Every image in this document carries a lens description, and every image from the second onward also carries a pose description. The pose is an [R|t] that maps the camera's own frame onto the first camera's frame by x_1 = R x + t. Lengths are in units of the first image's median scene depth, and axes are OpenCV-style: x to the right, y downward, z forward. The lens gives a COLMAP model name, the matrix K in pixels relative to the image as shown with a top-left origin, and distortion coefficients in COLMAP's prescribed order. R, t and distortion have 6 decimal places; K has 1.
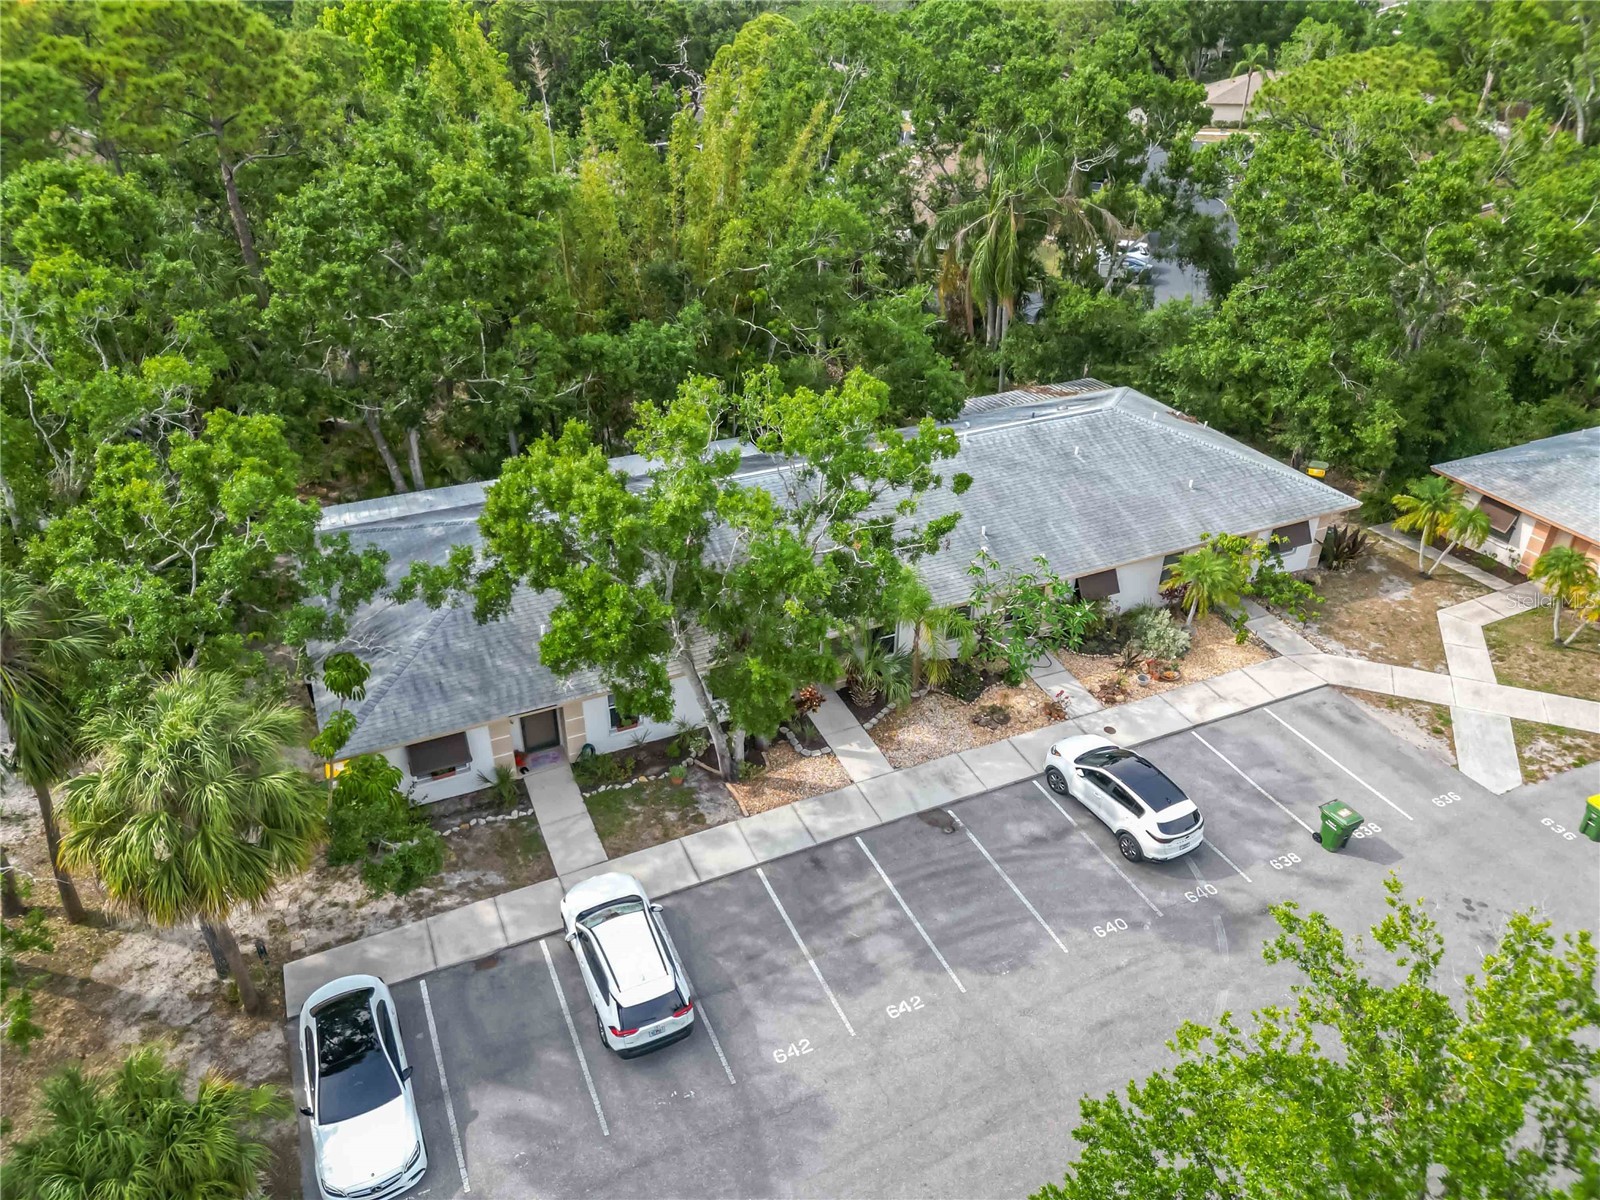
lens RADIAL K [[1127.2, 0, 791.6], [0, 1127.2, 595.8], [0, 0, 1]] dist [0.073881, -0.073975]
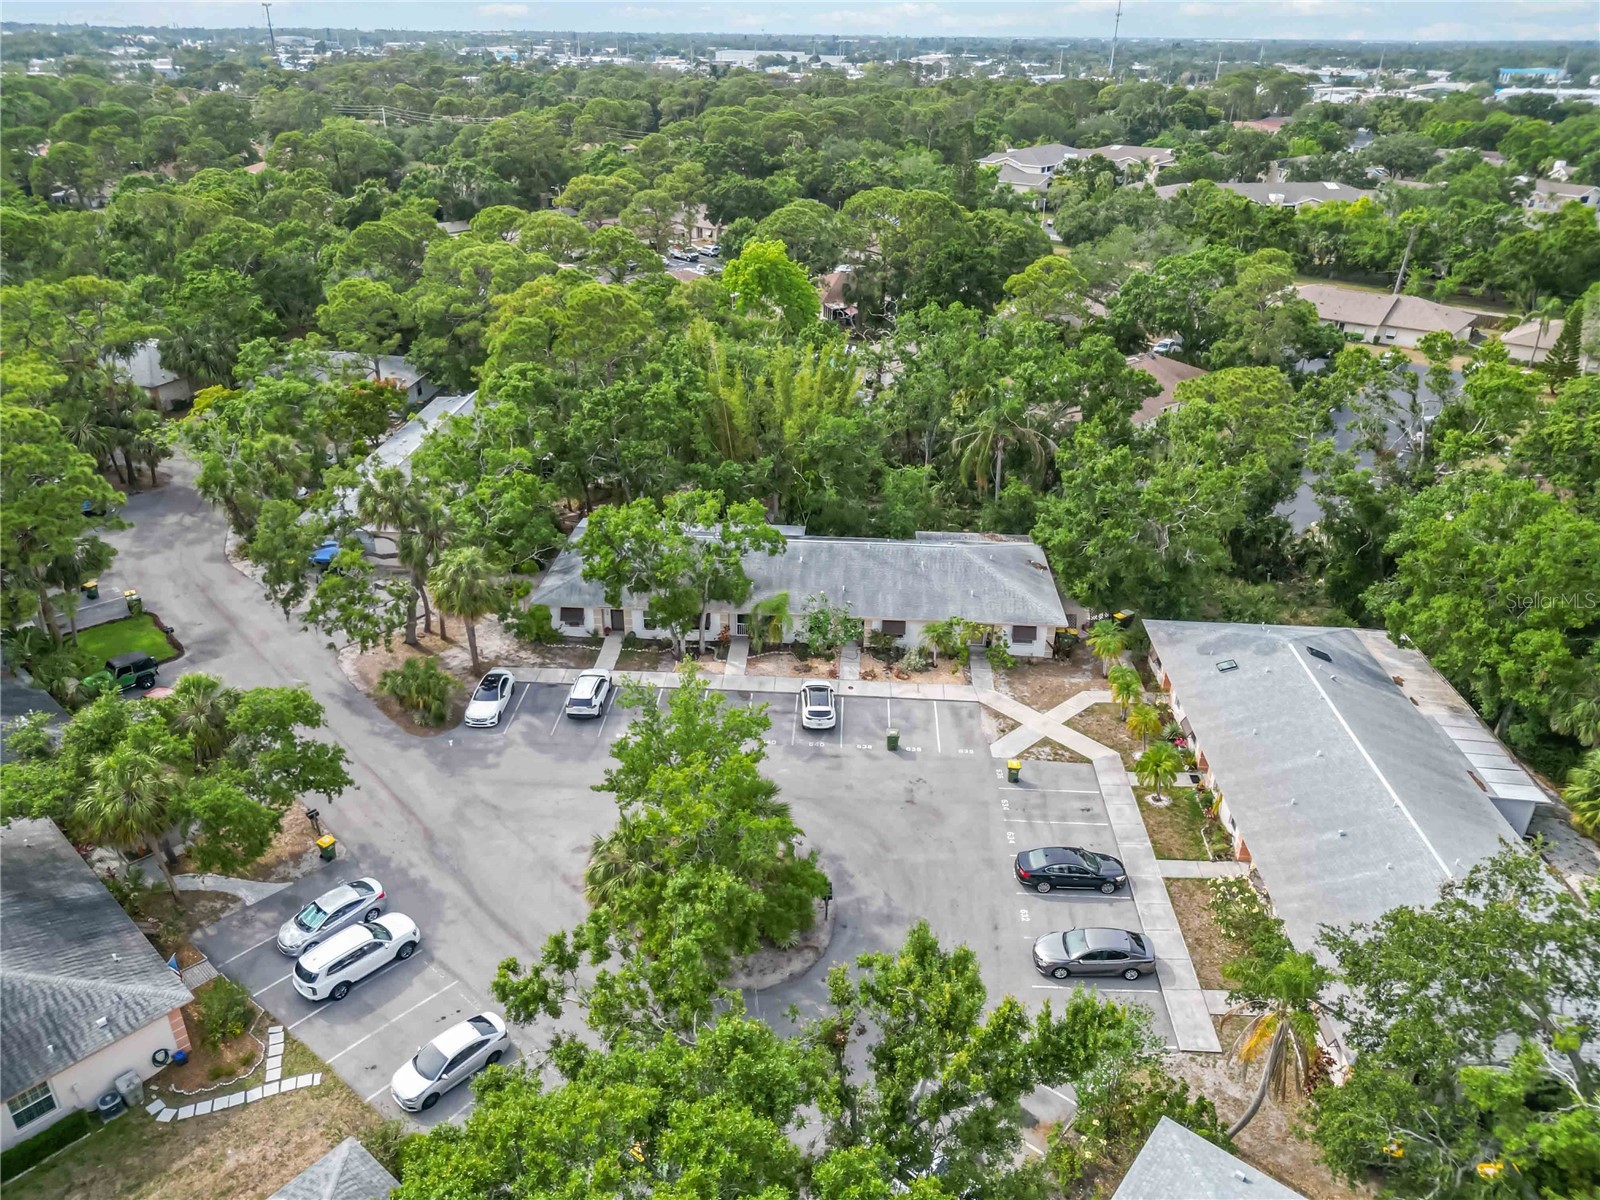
lens RADIAL K [[1127.2, 0, 791.6], [0, 1127.2, 595.8], [0, 0, 1]] dist [0.073881, -0.073975]
pose [[0.883319, 0.218645, -0.414659, 1.105240], [-0.250684, 0.967778, -0.023715, 0.033259], [0.396113, 0.124896, 0.909668, -1.051536]]
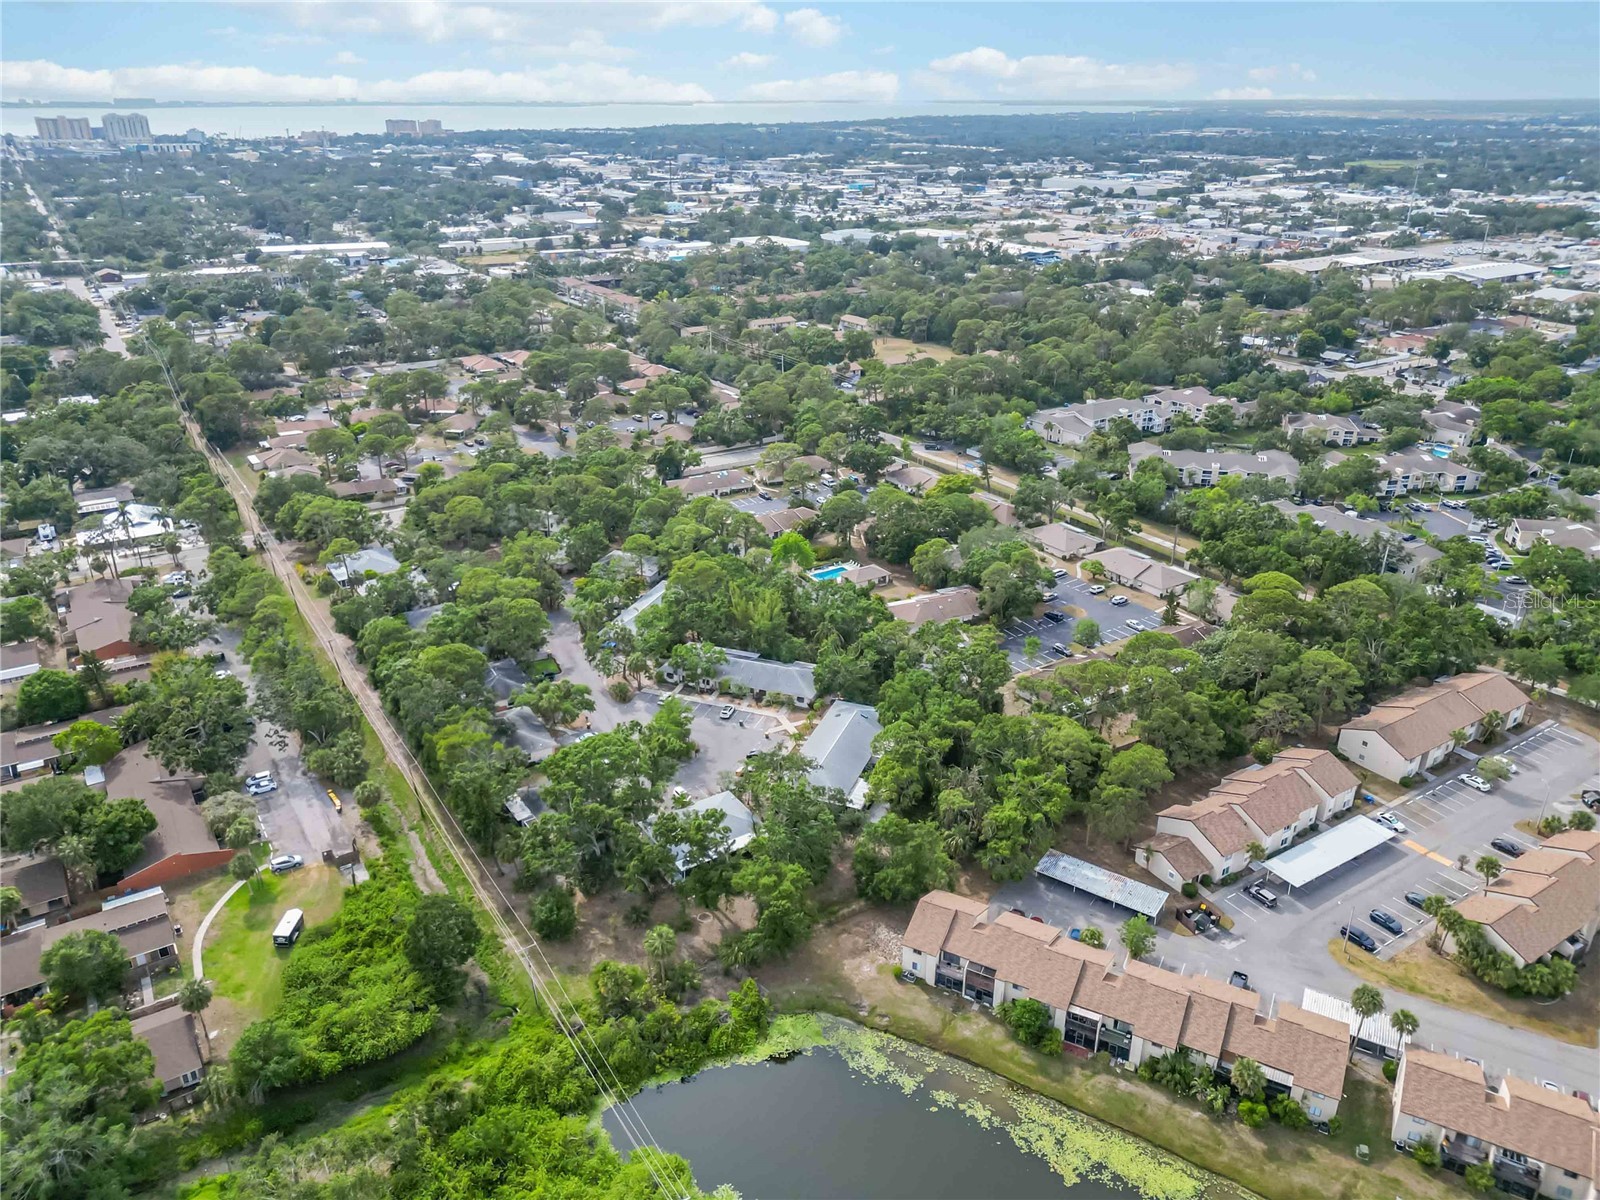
lens RADIAL K [[1141.9, 0, 790.0], [0, 1141.9, 596.1], [0, 0, 1]] dist [0.085113, -0.083107]
pose [[0.703257, 0.285432, -0.651121, 5.247183], [-0.366284, 0.930422, 0.012258, -0.772240], [0.609316, 0.229875, 0.758875, -4.628189]]
